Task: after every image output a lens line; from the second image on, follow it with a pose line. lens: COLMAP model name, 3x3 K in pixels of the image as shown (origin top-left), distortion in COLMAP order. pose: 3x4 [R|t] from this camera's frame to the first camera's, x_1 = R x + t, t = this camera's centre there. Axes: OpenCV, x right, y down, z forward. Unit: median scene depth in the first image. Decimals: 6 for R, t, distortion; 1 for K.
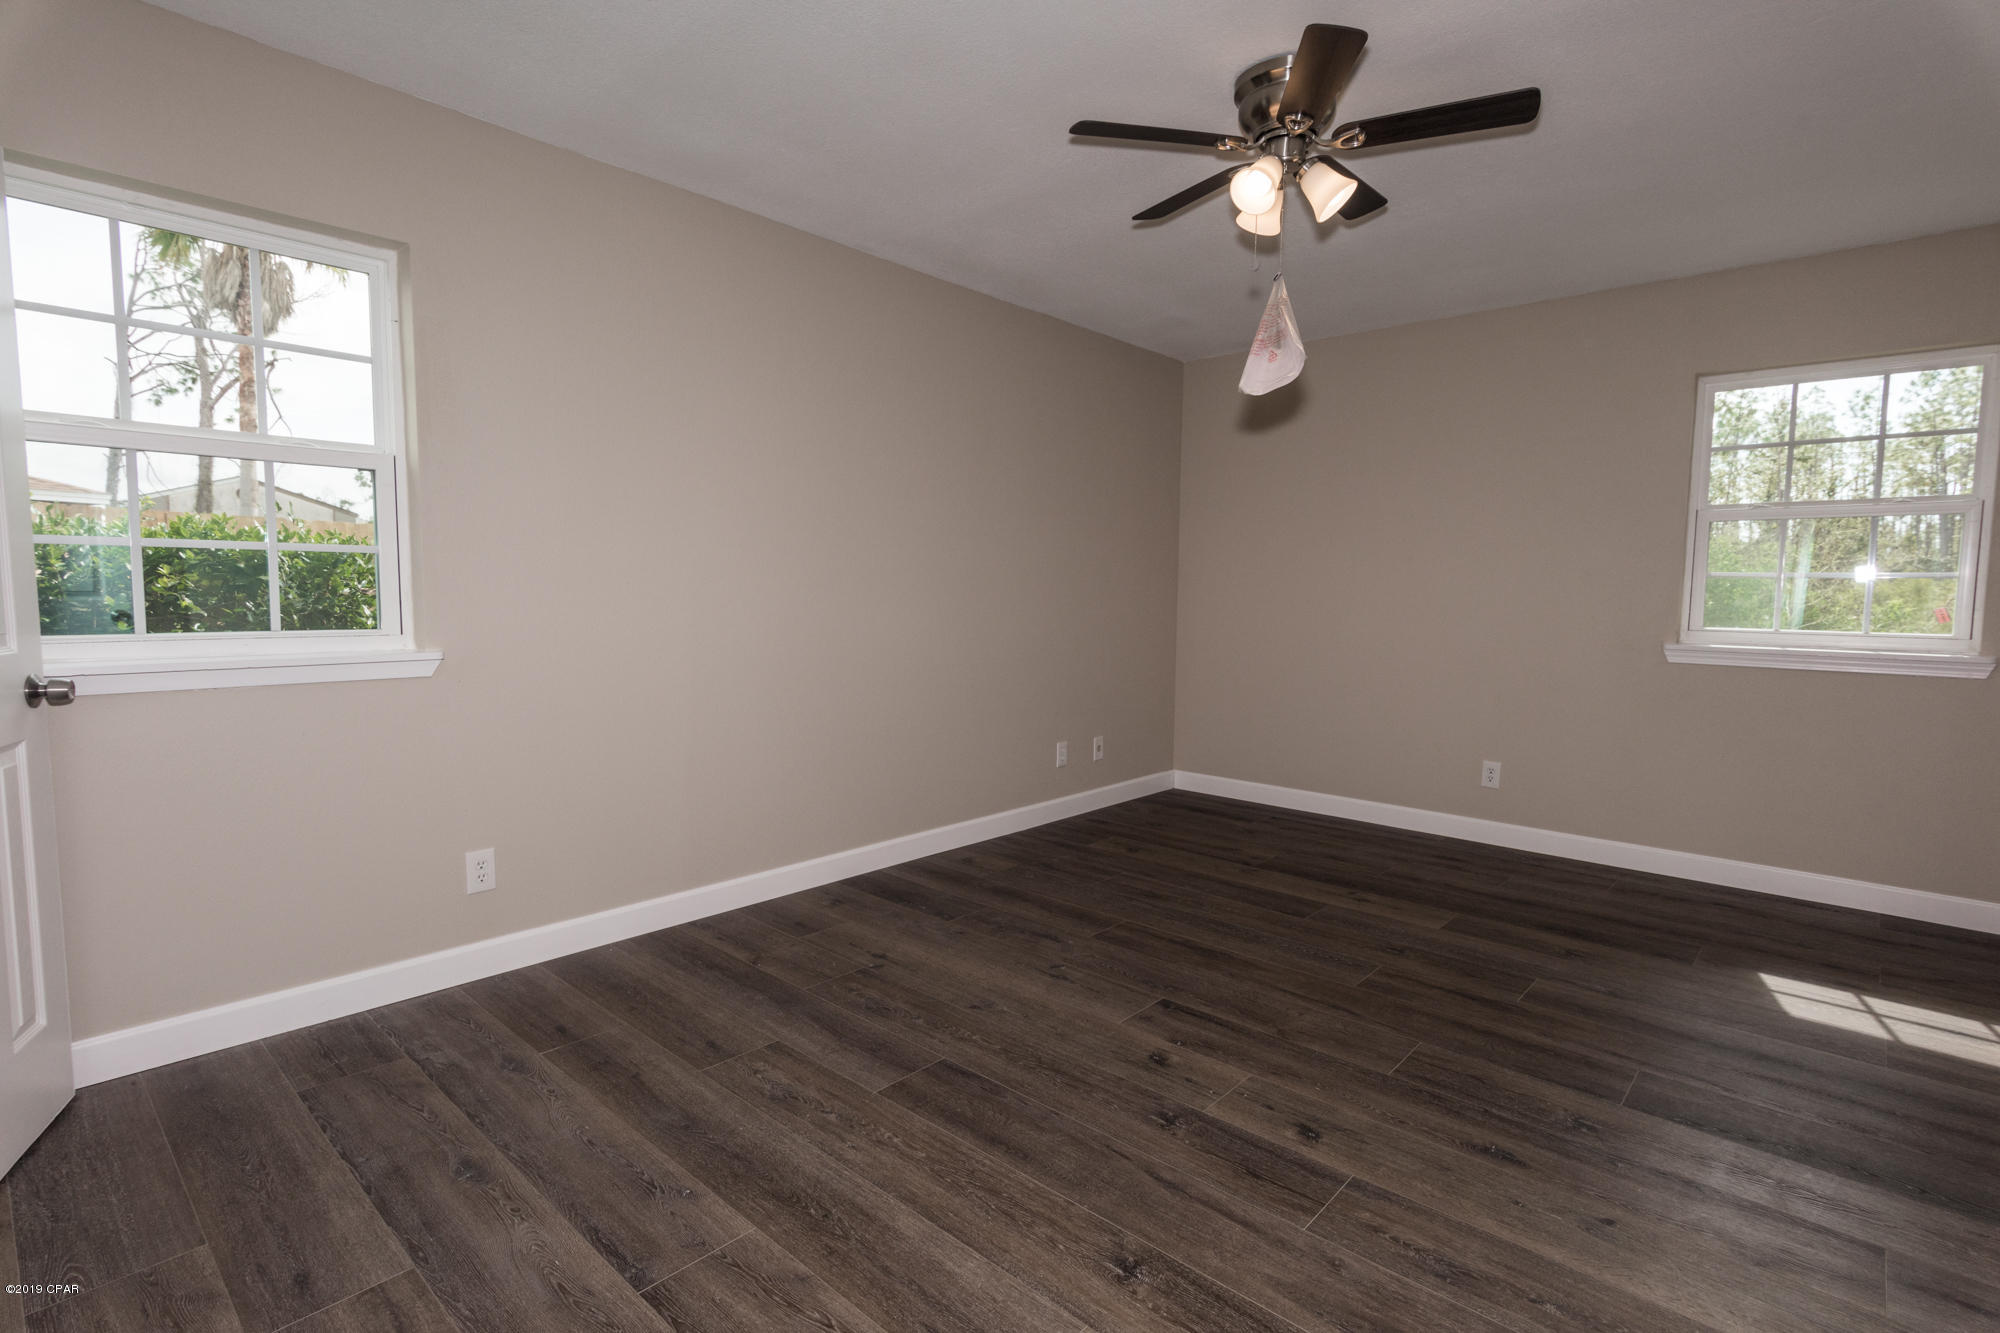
lens RADIAL K [[959.8, 0, 996.5], [0, 959.8, 668.8], [0, 0, 1]] dist [0.003250, -0.001156]
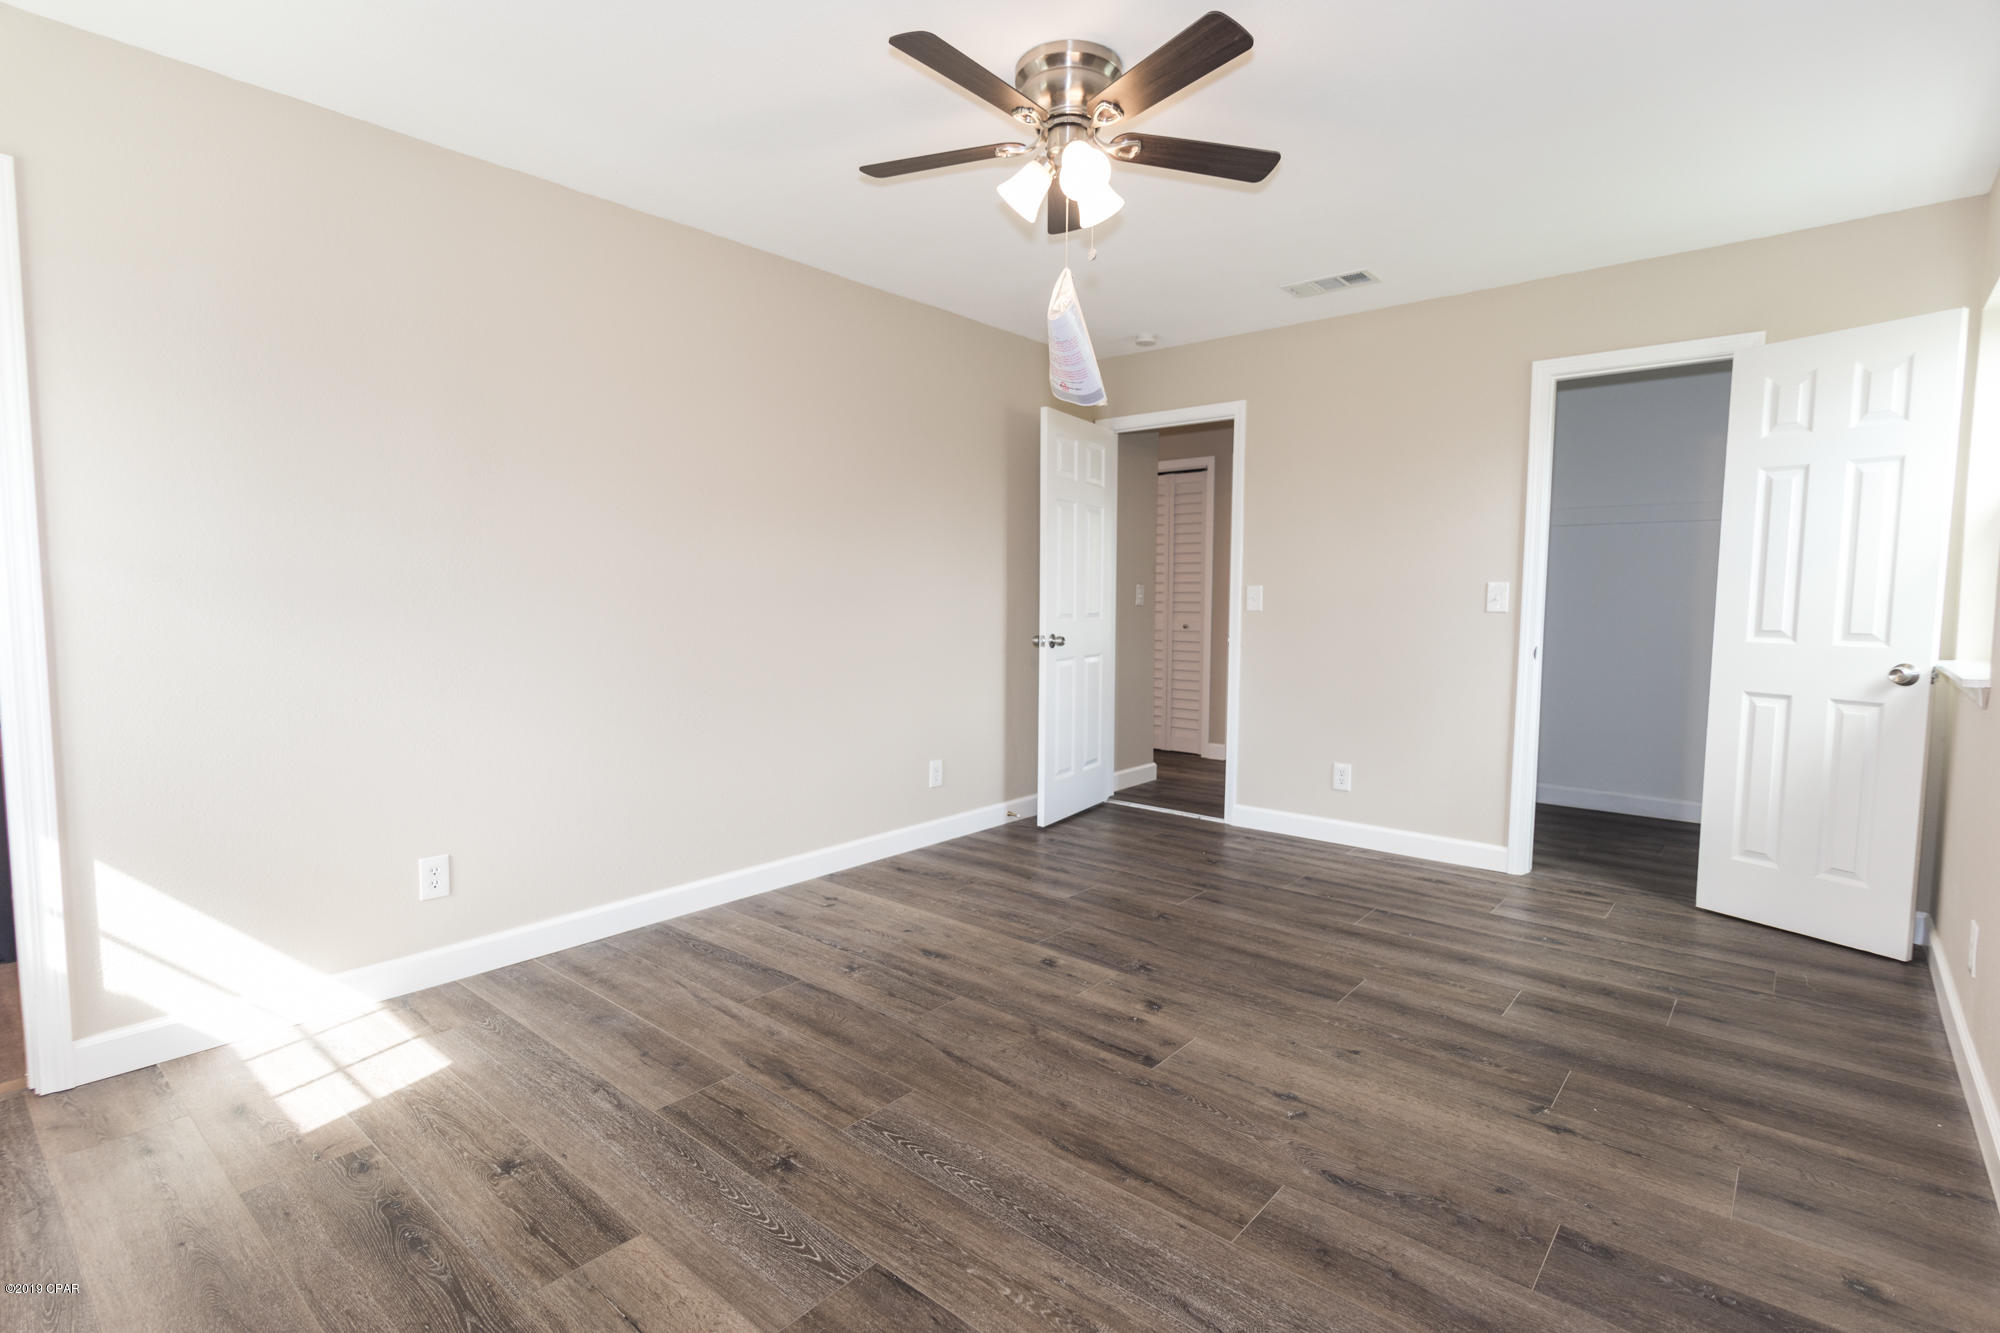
lens RADIAL K [[959.8, 0, 996.5], [0, 959.8, 668.8], [0, 0, 1]] dist [0.003250, -0.001156]
pose [[-0.999252, -0.014845, -0.035700, 0.389072], [-0.020613, 0.985730, 0.167066, -0.170540], [0.032710, 0.167677, -0.985299, 1.986923]]
